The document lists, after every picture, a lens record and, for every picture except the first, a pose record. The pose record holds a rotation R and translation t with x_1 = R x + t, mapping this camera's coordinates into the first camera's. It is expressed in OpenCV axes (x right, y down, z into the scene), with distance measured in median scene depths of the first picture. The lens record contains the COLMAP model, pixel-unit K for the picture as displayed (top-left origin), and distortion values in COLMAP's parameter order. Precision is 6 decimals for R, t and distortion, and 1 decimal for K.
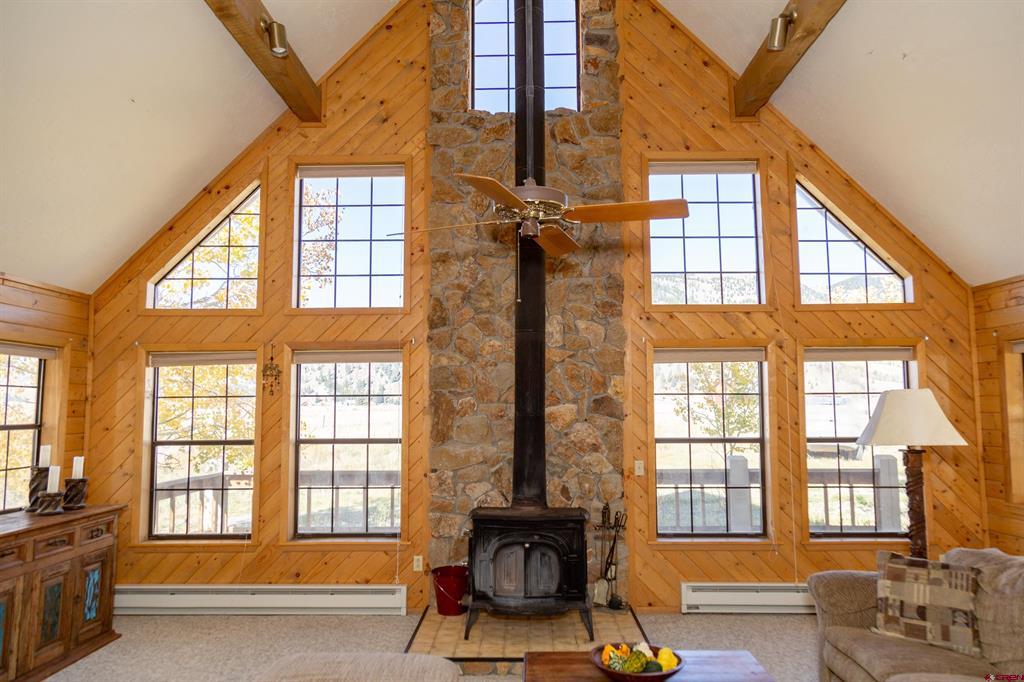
lens RADIAL K [[688.4, 0, 507.8], [0, 688.4, 346.2], [0, 0, 1]] dist [0.004300, 0.004604]
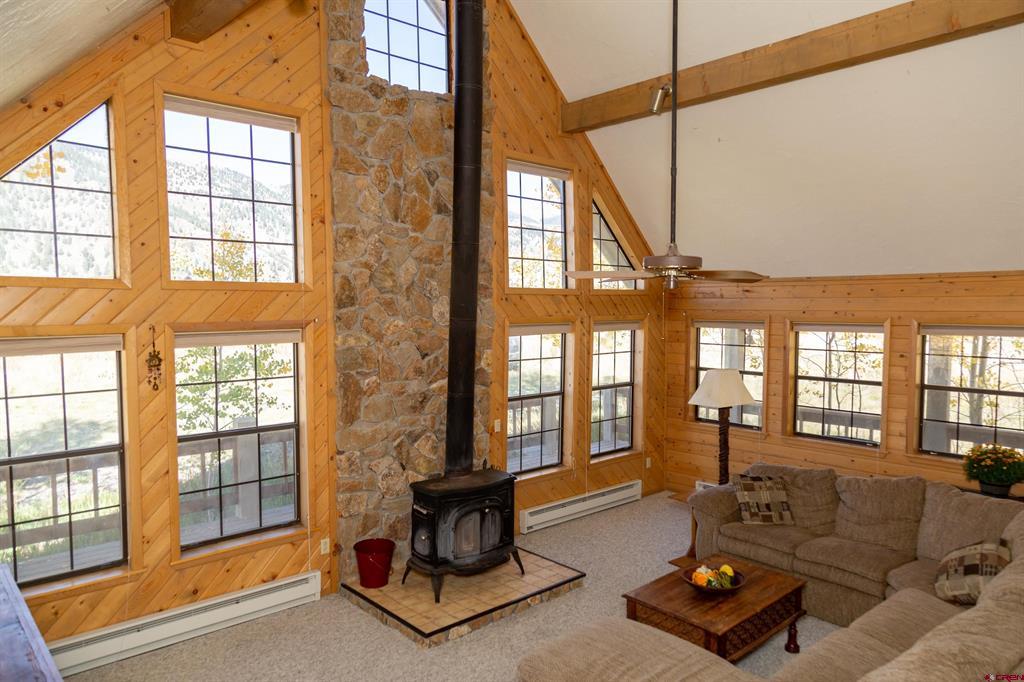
lens RADIAL K [[688.4, 0, 507.8], [0, 688.4, 346.2], [0, 0, 1]] dist [0.004300, 0.004604]
pose [[0.730898, -0.039200, 0.681360, -0.594269], [-0.062886, 0.990234, 0.124428, -0.107019], [-0.679583, -0.133793, 0.721295, 0.145852]]
